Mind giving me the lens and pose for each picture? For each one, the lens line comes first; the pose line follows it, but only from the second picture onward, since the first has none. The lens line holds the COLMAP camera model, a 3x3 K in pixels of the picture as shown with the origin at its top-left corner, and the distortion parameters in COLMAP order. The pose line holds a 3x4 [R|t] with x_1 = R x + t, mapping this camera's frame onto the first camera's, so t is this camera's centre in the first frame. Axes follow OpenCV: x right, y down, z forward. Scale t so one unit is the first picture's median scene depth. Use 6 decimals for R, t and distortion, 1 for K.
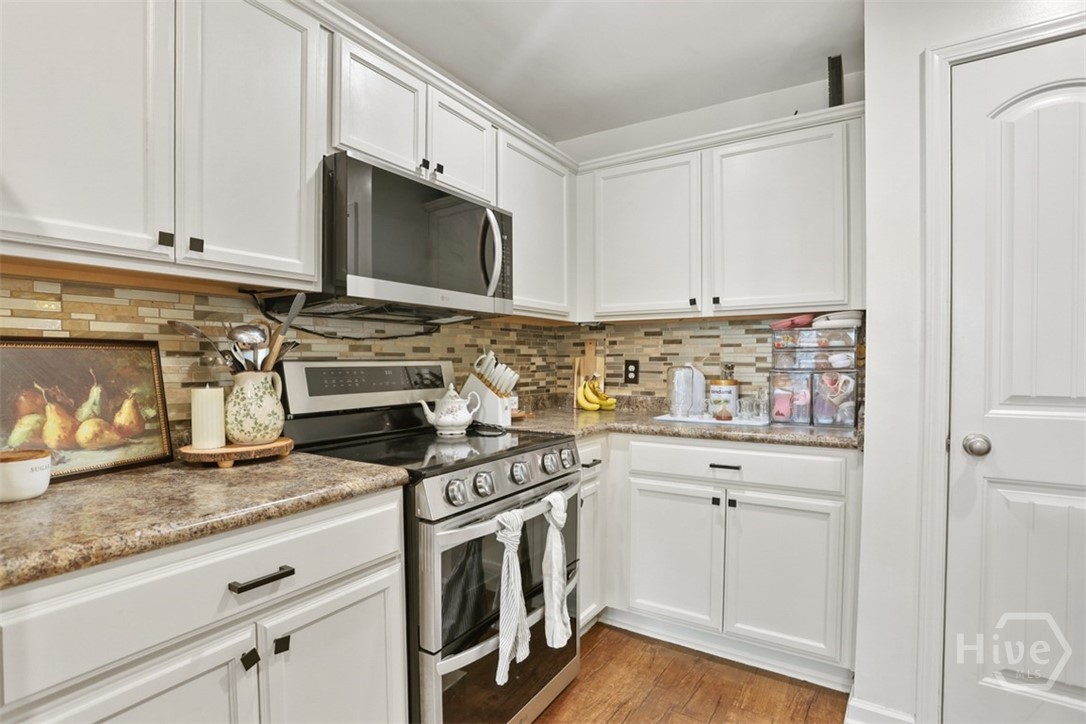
lens RADIAL K [[529.0, 0, 533.3], [0, 529.0, 371.6], [0, 0, 1]] dist [-0.056776, 0.017086]
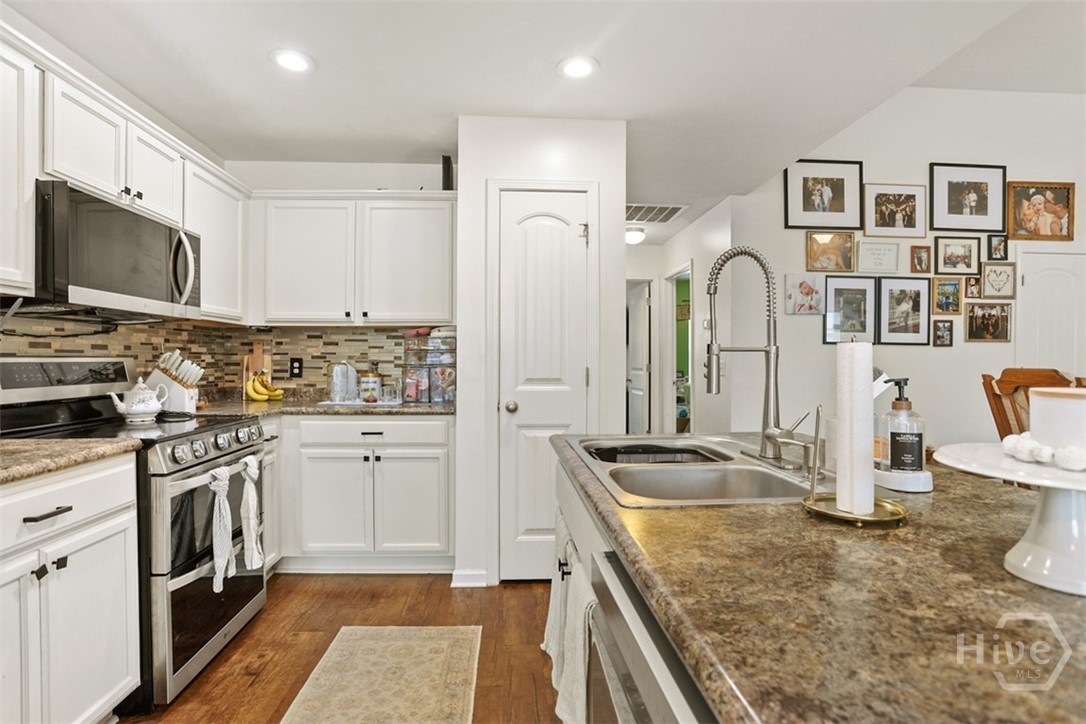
lens RADIAL K [[529.0, 0, 519.9], [0, 529.0, 370.3], [0, 0, 1]] dist [-0.056776, 0.017086]
pose [[0.814443, -0.005885, 0.580214, -0.135858], [0.006242, 0.999980, 0.001380, 0.011304], [-0.580210, 0.002498, 0.814463, -0.396463]]
